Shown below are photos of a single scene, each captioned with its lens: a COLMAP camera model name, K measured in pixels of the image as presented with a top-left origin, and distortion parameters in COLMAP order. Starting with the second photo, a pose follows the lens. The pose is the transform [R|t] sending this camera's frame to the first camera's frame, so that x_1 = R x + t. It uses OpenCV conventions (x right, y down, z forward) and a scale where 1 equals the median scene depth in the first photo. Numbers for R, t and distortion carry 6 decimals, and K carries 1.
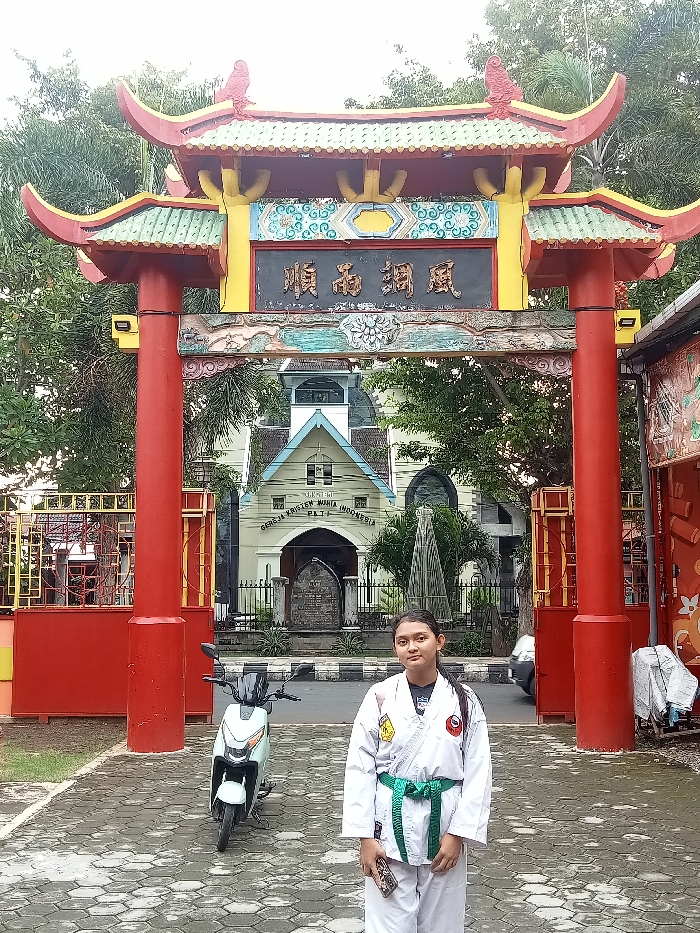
lens RADIAL K [[770.6, 0, 348.5], [0, 770.6, 467.7], [0, 0, 1]] dist [-0.003992, -0.003145]
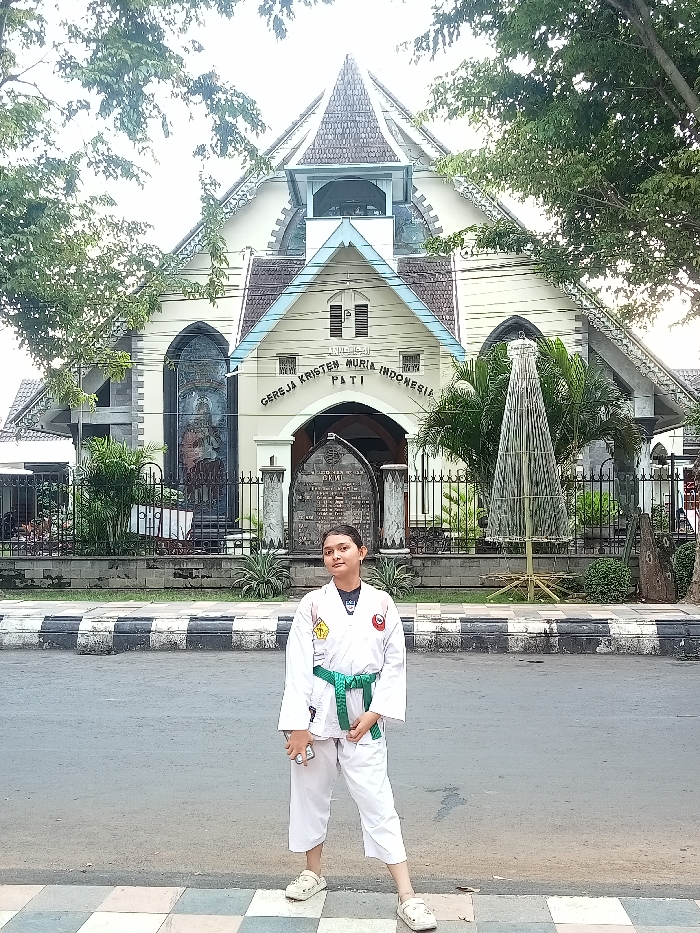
lens RADIAL K [[770.6, 0, 351.4], [0, 770.6, 465.1], [0, 0, 1]] dist [-0.003992, -0.003145]
pose [[0.997767, -0.003272, -0.066704, 0.008241], [0.009594, 0.995462, 0.094678, 0.070841], [0.066091, -0.095106, 0.993271, 0.342909]]
